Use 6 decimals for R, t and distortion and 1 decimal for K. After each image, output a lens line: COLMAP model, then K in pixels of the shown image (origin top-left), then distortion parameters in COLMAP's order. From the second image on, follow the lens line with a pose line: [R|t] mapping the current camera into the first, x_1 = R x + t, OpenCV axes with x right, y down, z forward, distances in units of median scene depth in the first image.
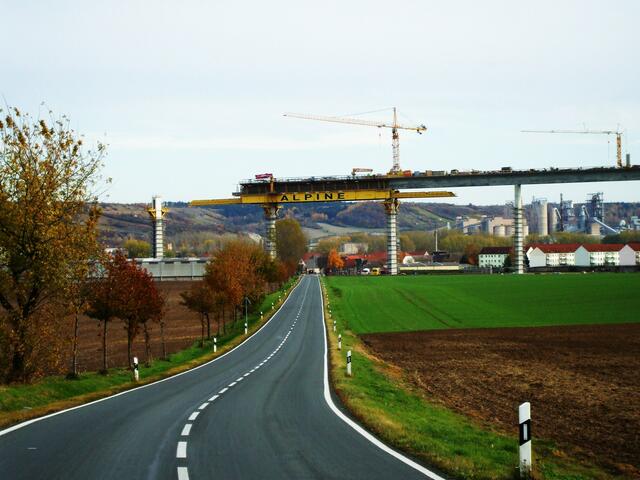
lens RADIAL K [[1798.6, 0, 320.0], [0, 1798.6, 240.0], [0, 0, 1]] dist [-0.049568, 0.458823]
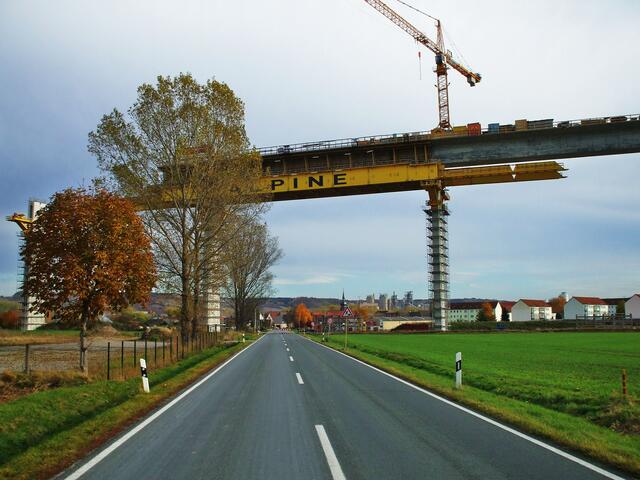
lens RADIAL K [[661.2, 0, 320.0], [0, 661.2, 240.0], [0, 0, 1]] dist [-0.152135, 0.202698]
pose [[0.998177, 0.013605, 0.058798, -0.005262], [-0.006727, 0.993269, -0.115638, 0.015700], [-0.059976, 0.115032, 0.991550, 0.814205]]
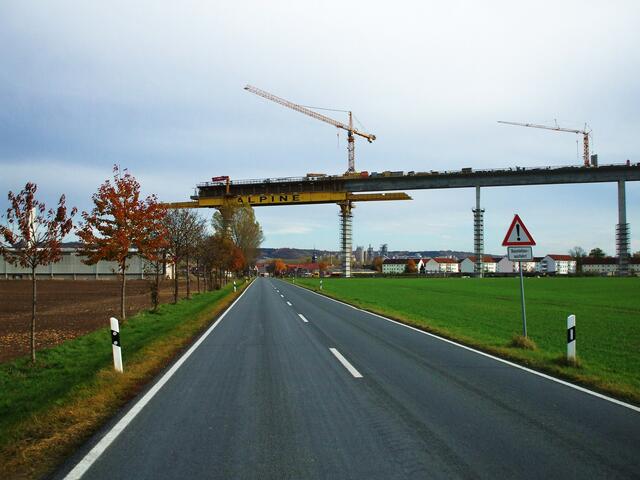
lens RADIAL K [[661.2, 0, 320.0], [0, 661.2, 240.0], [0, 0, 1]] dist [-0.152135, 0.202698]
pose [[0.996308, 0.016908, 0.084170, -0.005656], [-0.013546, 0.999093, -0.040362, 0.013860], [-0.084776, 0.039073, 0.995634, 0.634817]]
